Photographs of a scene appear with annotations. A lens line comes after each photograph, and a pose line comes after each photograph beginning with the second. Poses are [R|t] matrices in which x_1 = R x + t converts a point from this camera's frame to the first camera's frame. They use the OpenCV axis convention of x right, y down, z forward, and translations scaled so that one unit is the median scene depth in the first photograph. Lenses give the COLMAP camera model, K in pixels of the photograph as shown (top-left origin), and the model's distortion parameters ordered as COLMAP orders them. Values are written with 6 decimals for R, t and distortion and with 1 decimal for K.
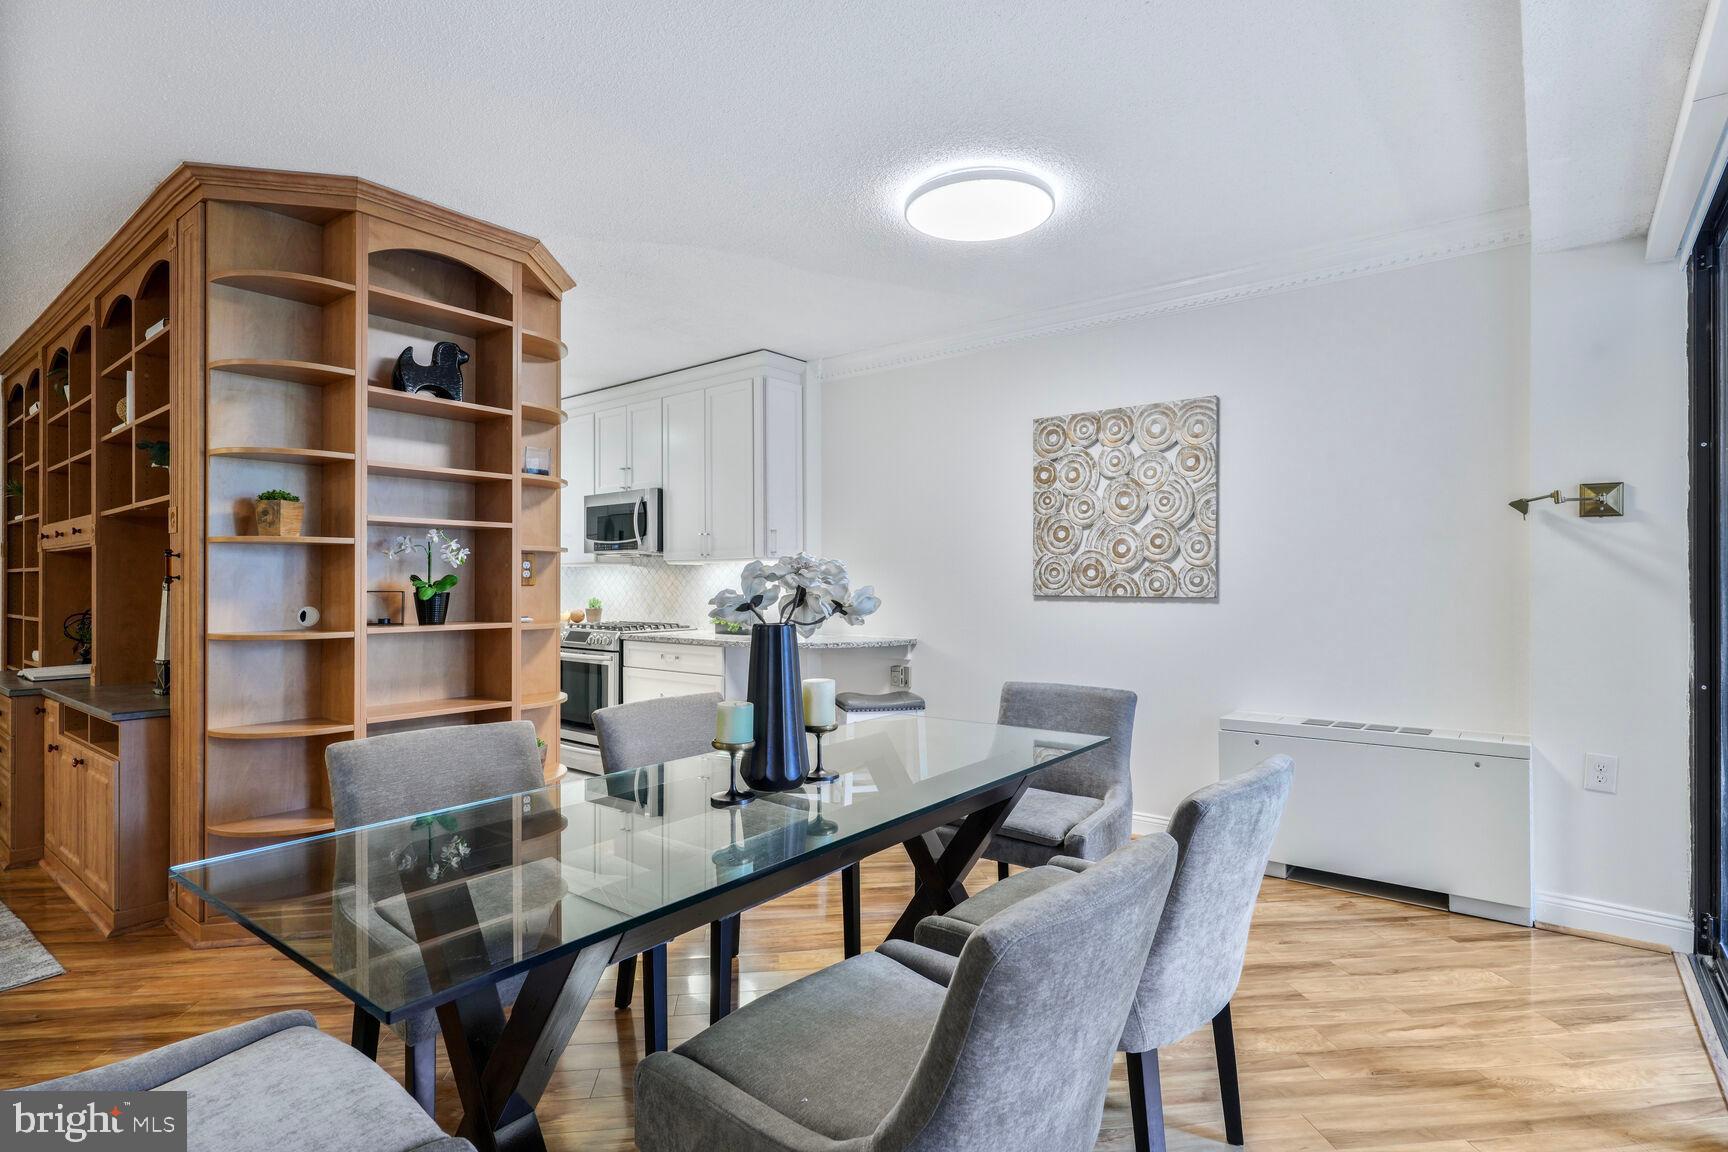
lens RADIAL K [[858.8, 0, 864.0], [0, 858.8, 576.0], [0, 0, 1]] dist [-0.000416, -0.000214]
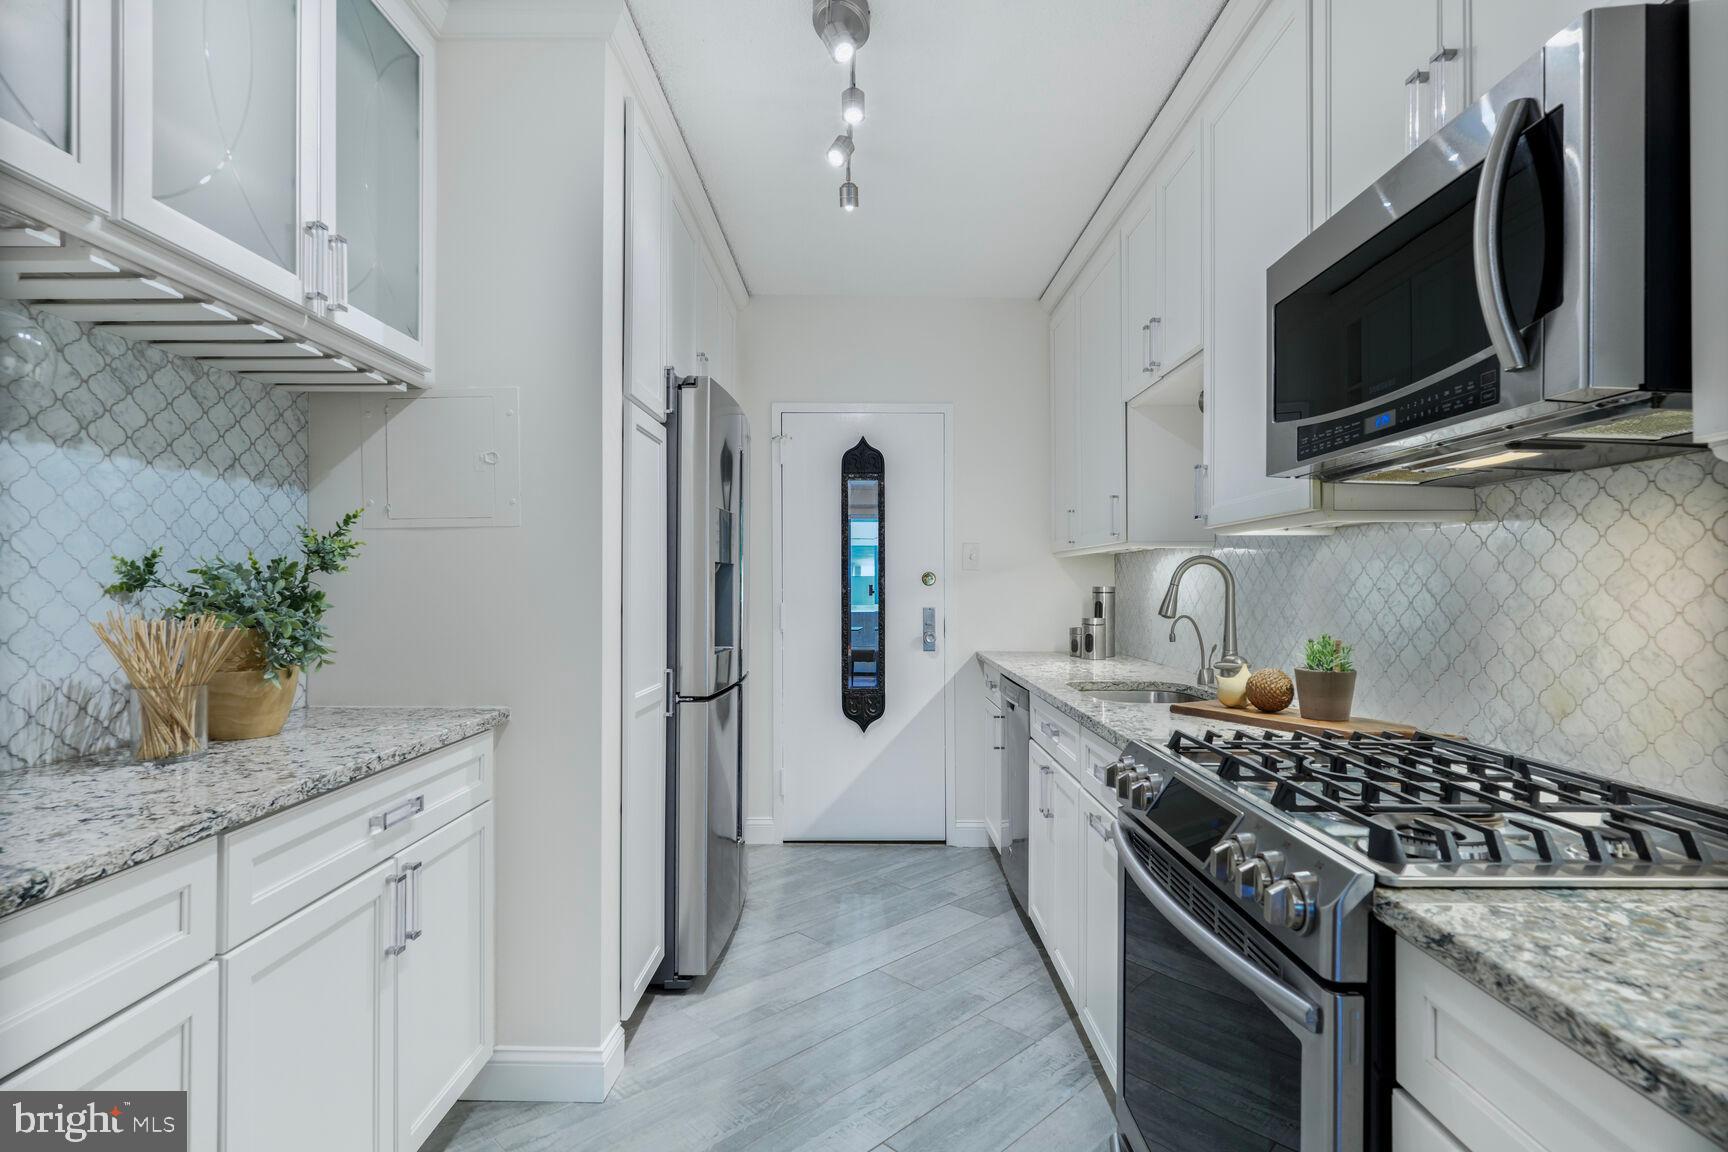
lens RADIAL K [[858.8, 0, 864.0], [0, 858.8, 576.0], [0, 0, 1]] dist [-0.000416, -0.000214]
pose [[0.623669, -0.003627, -0.781680, -0.284079], [0.000266, 0.999990, -0.004428, 0.009894], [0.781689, 0.002553, 0.623663, 1.081191]]
